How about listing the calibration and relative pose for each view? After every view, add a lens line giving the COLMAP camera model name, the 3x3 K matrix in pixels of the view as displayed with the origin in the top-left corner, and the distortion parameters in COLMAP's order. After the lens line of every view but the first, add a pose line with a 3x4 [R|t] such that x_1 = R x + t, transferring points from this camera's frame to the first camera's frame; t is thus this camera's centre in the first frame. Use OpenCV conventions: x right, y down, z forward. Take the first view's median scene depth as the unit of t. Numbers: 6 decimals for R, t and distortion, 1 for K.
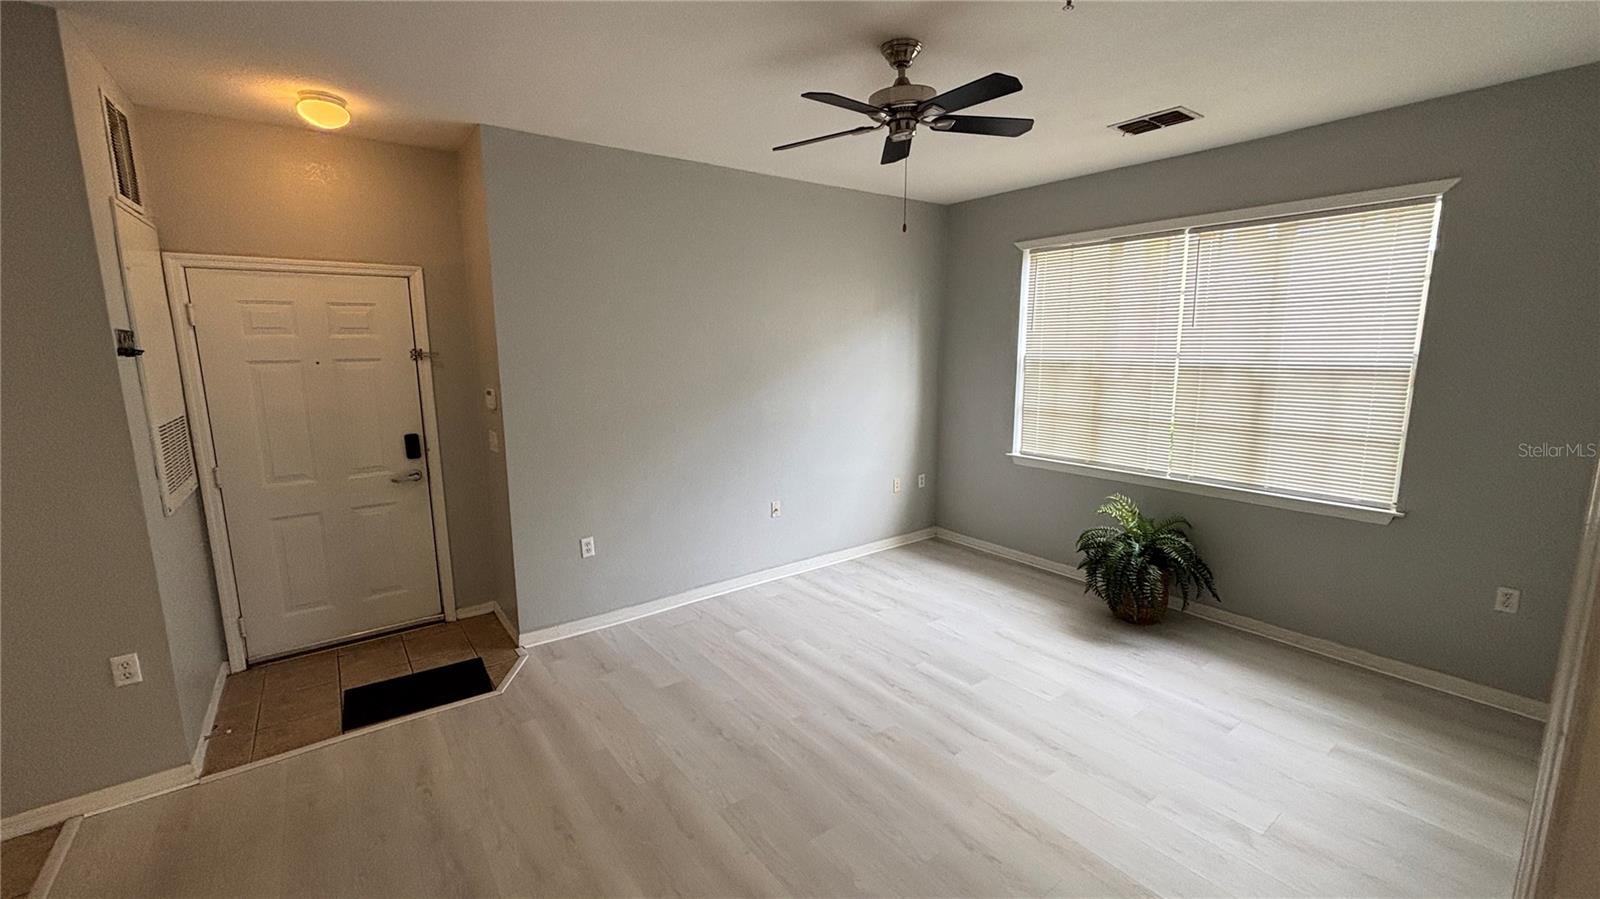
lens RADIAL K [[647.9, 0, 797.0], [0, 647.9, 448.7], [0, 0, 1]] dist [0.001454, 0.000057]
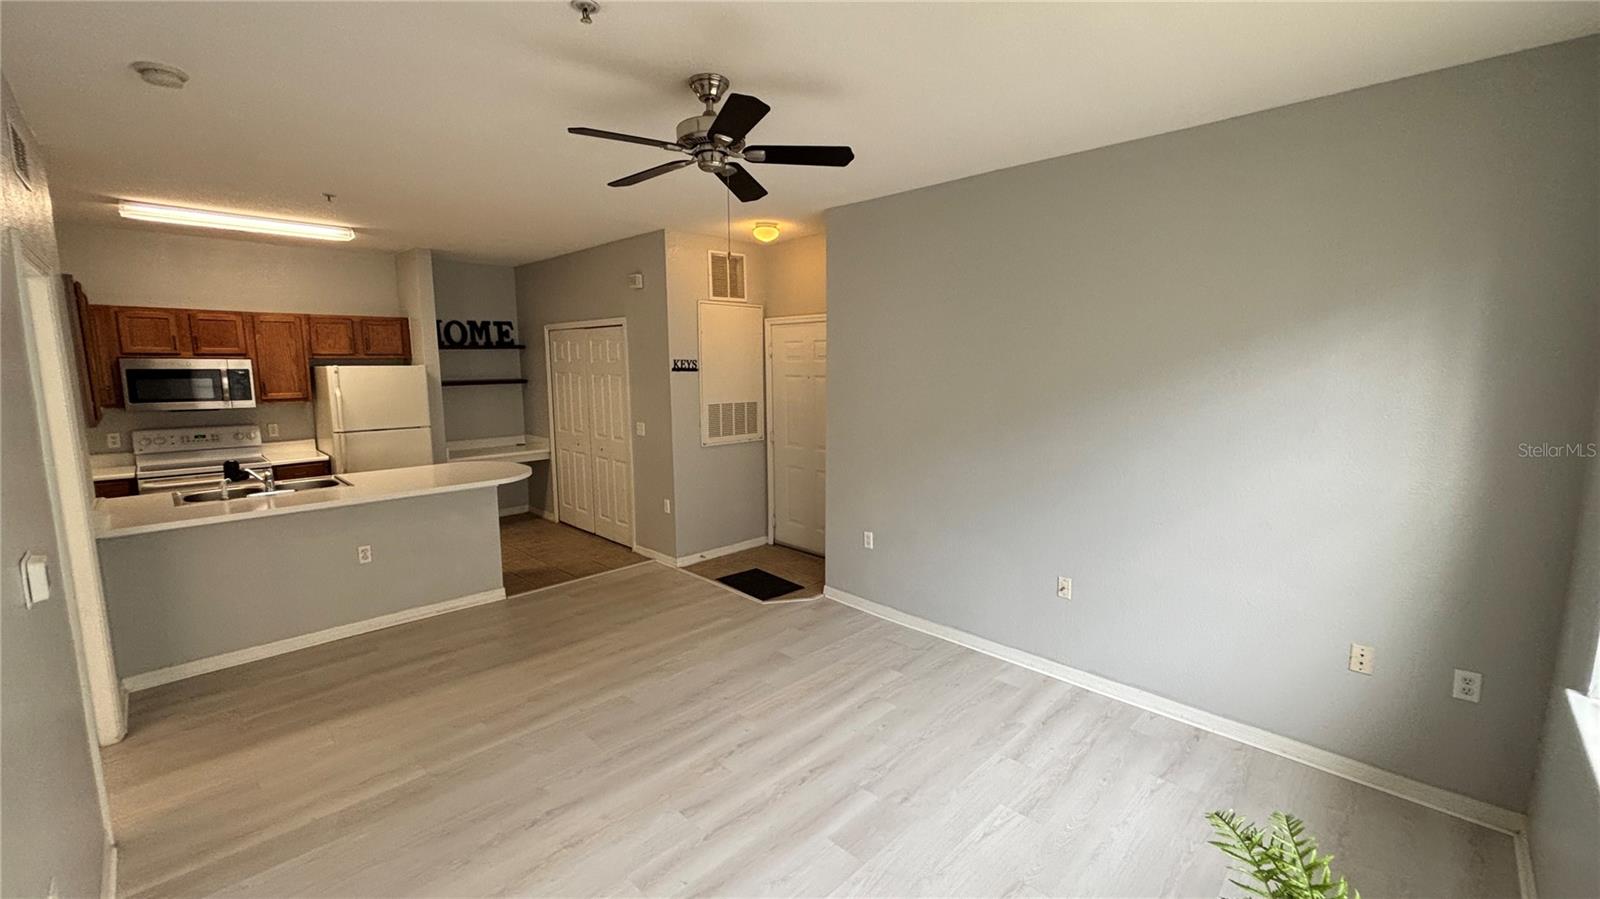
lens RADIAL K [[644.0, 0, 795.8], [0, 644.0, 447.5], [0, 0, 1]] dist [0.002132, -0.000063]
pose [[0.139069, 0.140271, -0.980298, 0.793449], [-0.159538, 0.980160, 0.117618, -0.131689], [0.977347, 0.140037, 0.158688, 0.672724]]
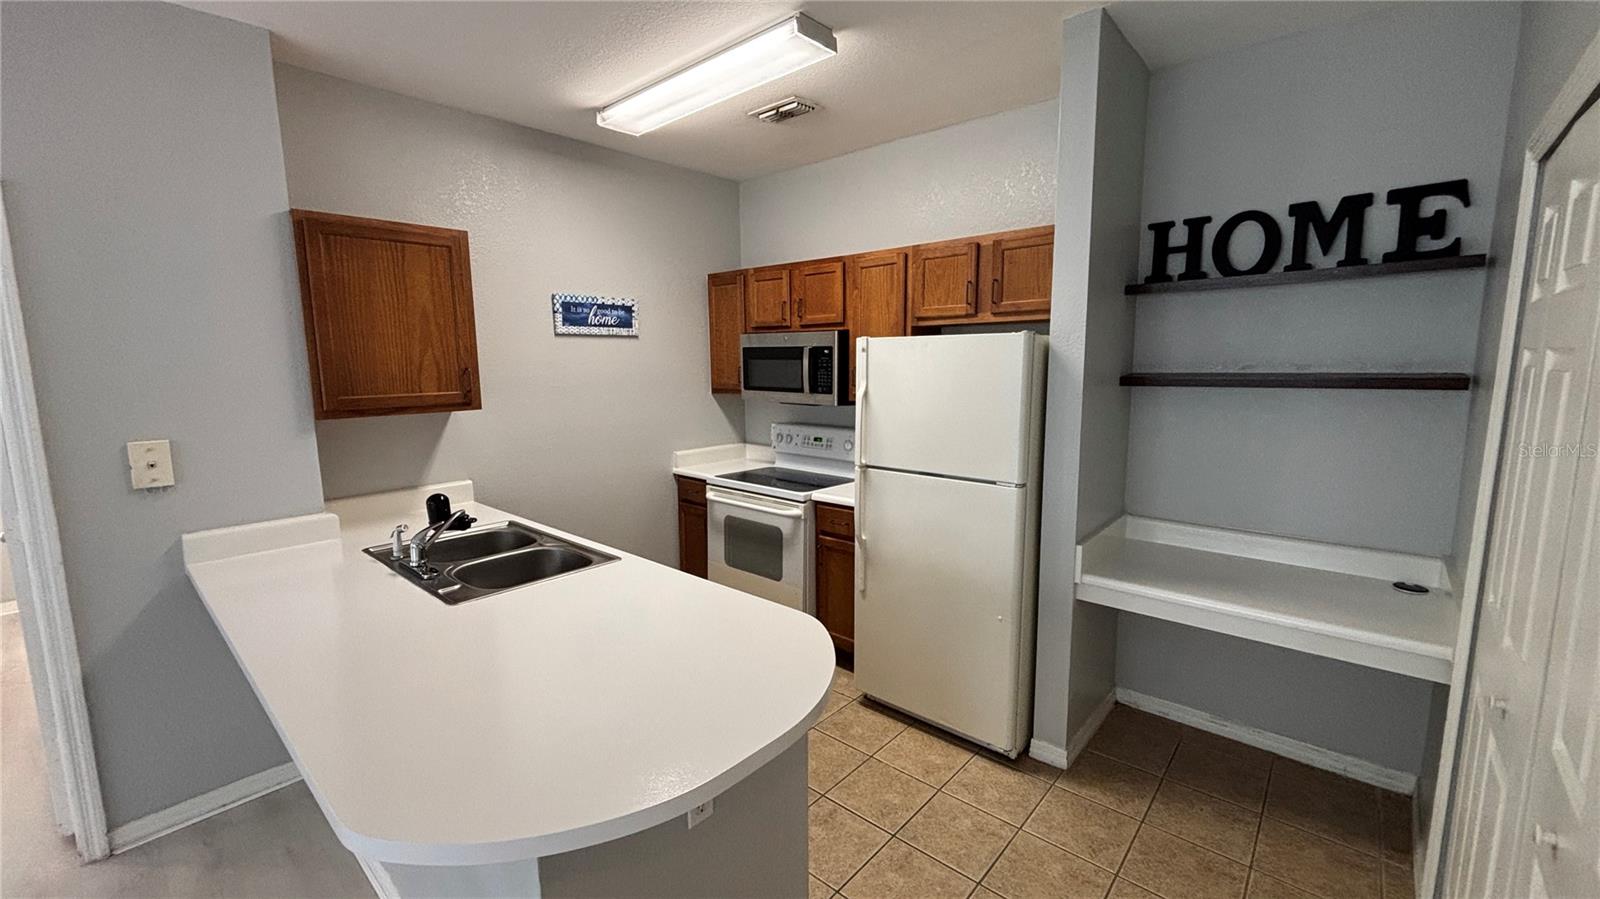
lens RADIAL K [[647.9, 0, 797.0], [0, 647.9, 448.7], [0, 0, 1]] dist [0.001454, 0.000057]
pose [[-0.981098, 0.043998, -0.188446, -0.566865], [-0.014292, 0.954675, 0.297305, -0.073110], [0.192985, 0.294379, -0.936001, 0.582534]]
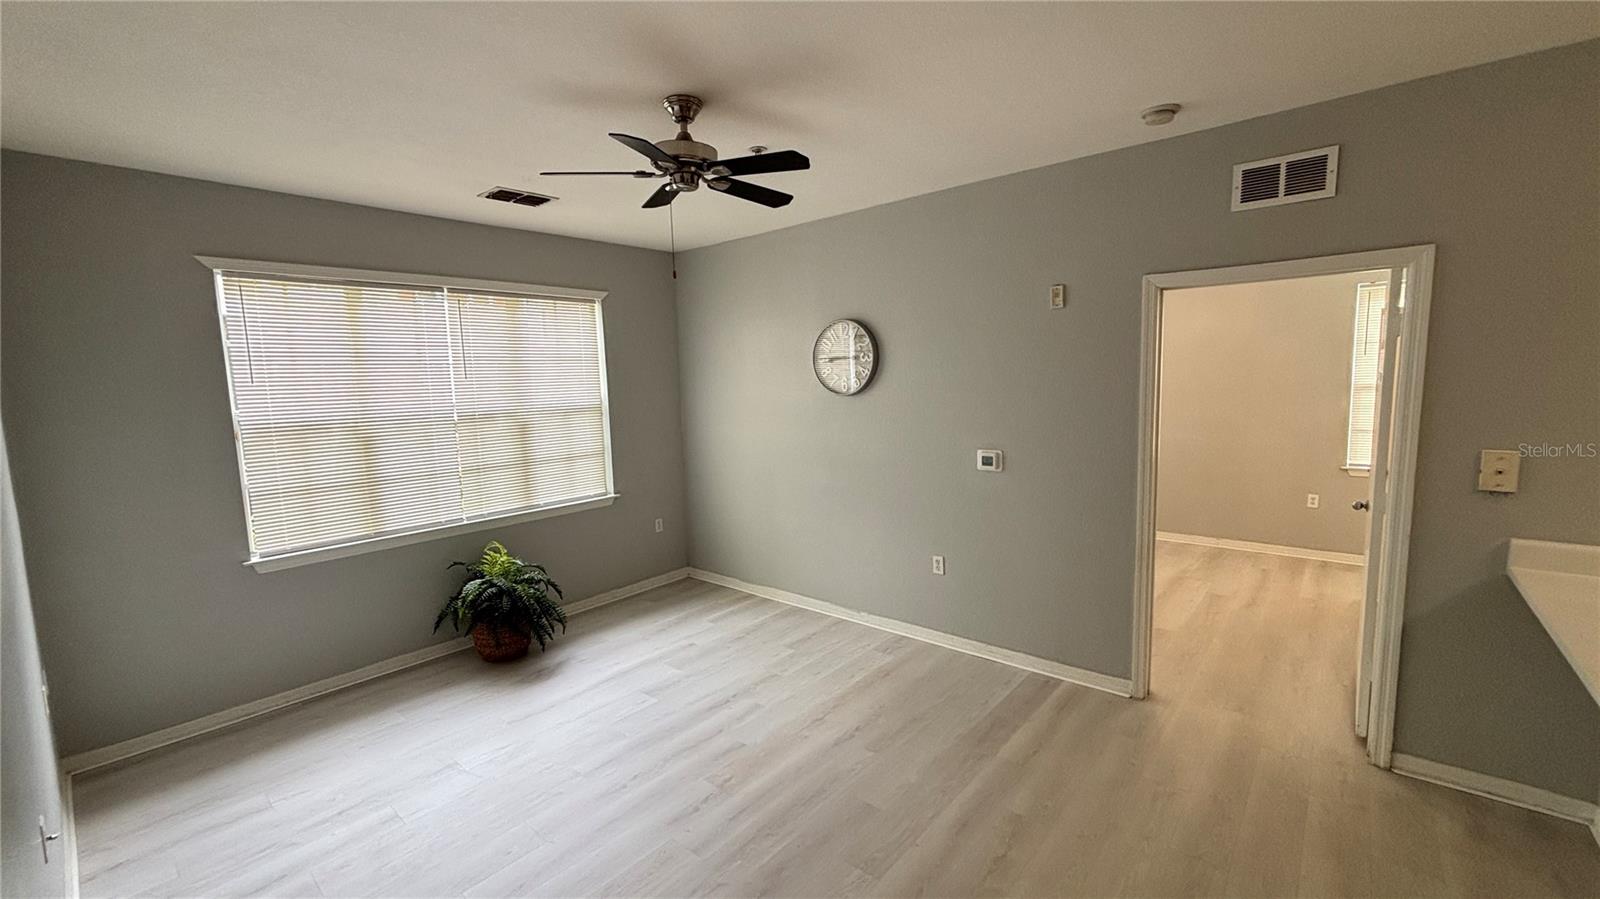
lens RADIAL K [[644.0, 0, 795.8], [0, 644.0, 447.5], [0, 0, 1]] dist [0.002132, -0.000063]
pose [[-0.211159, -0.094719, 0.972852, -0.592042], [0.188972, 0.972560, 0.135707, -0.124010], [-0.959011, 0.212498, -0.187465, 0.727984]]
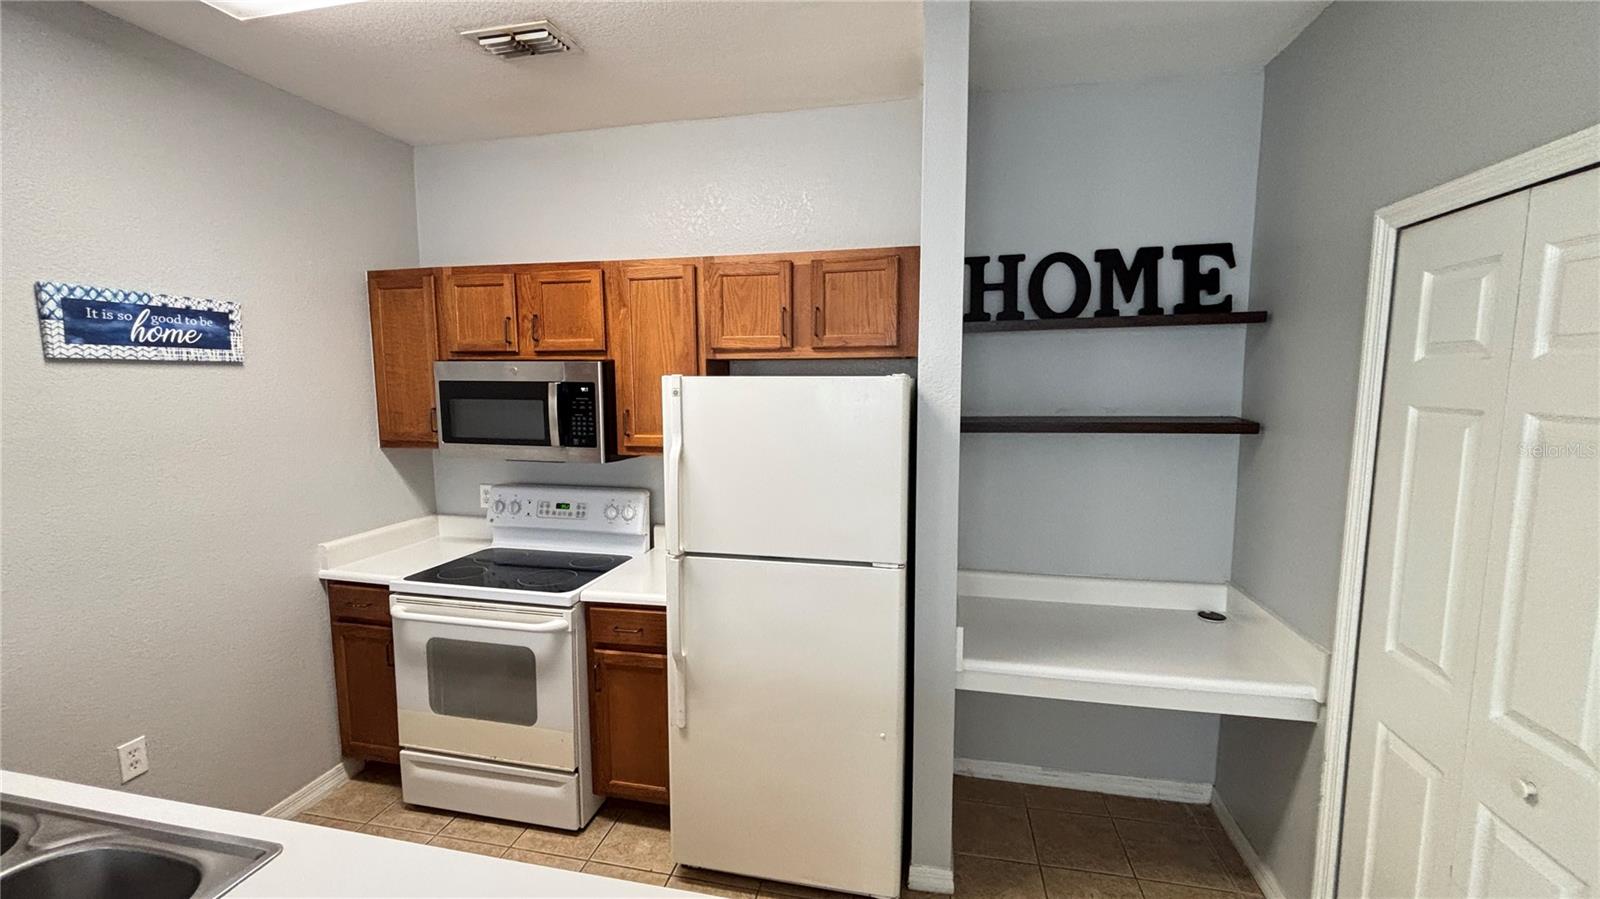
lens RADIAL K [[647.9, 0, 797.0], [0, 647.9, 448.7], [0, 0, 1]] dist [0.001454, 0.000057]
pose [[-0.759454, 0.082469, -0.645313, -0.517121], [-0.096729, 0.966592, 0.237366, -0.053475], [0.643330, 0.242689, -0.726105, 0.329604]]
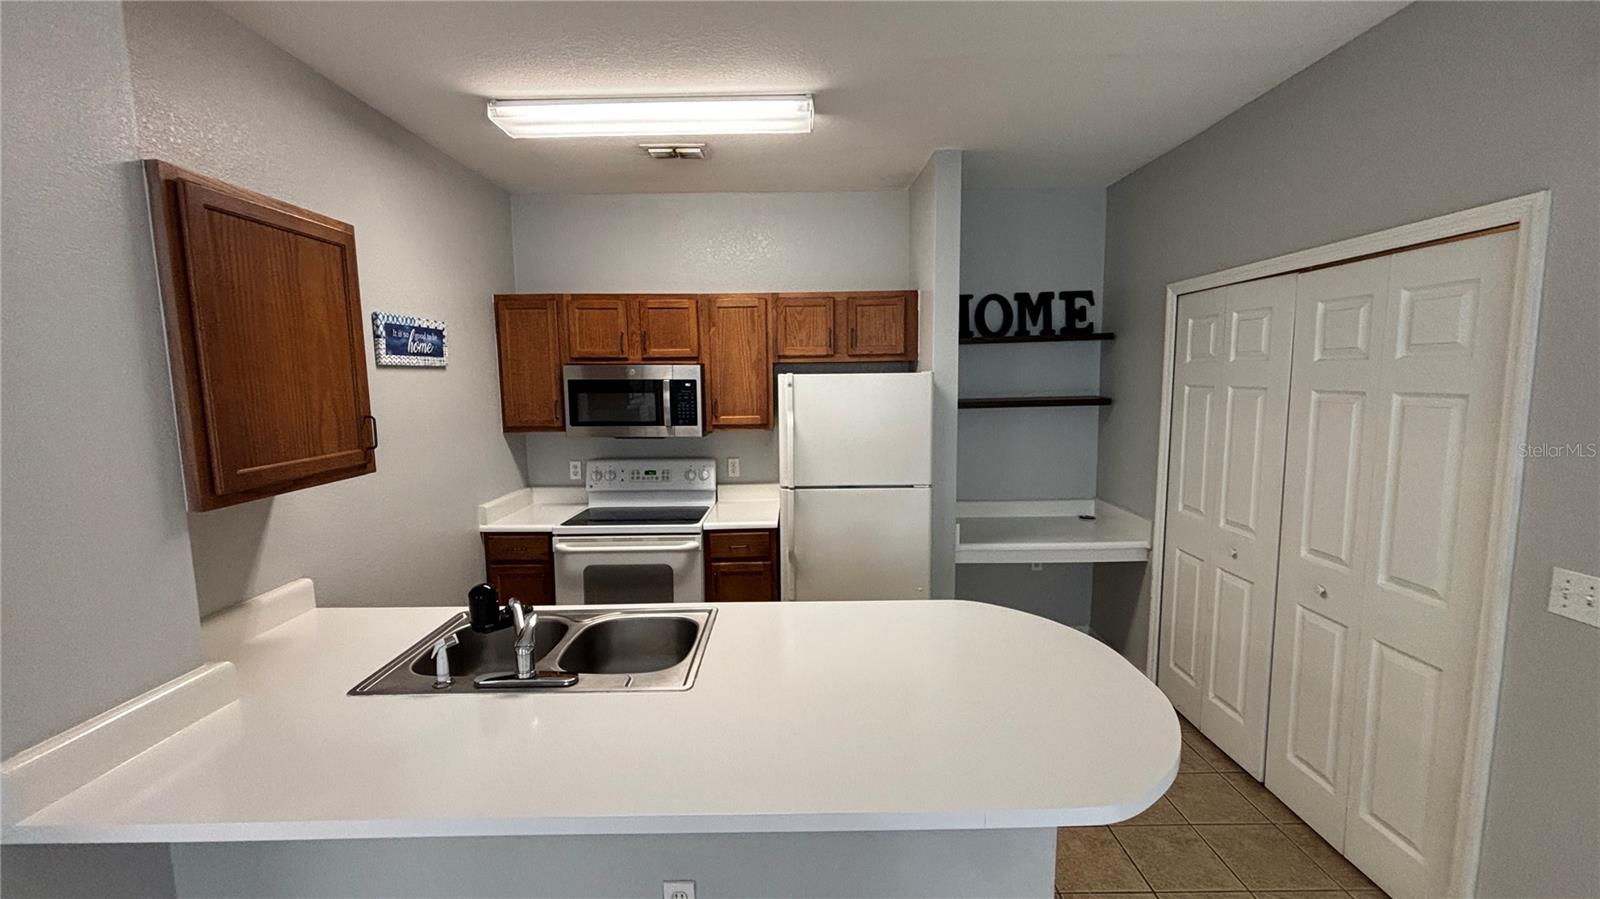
lens RADIAL K [[653.4, 0, 798.2], [0, 653.4, 449.8], [0, 0, 1]] dist [0.023662, -0.000054]
pose [[-0.602334, 0.106863, -0.791059, -0.115768], [-0.113096, 0.969577, 0.217092, -0.066015], [0.790192, 0.220227, -0.571924, 0.382579]]
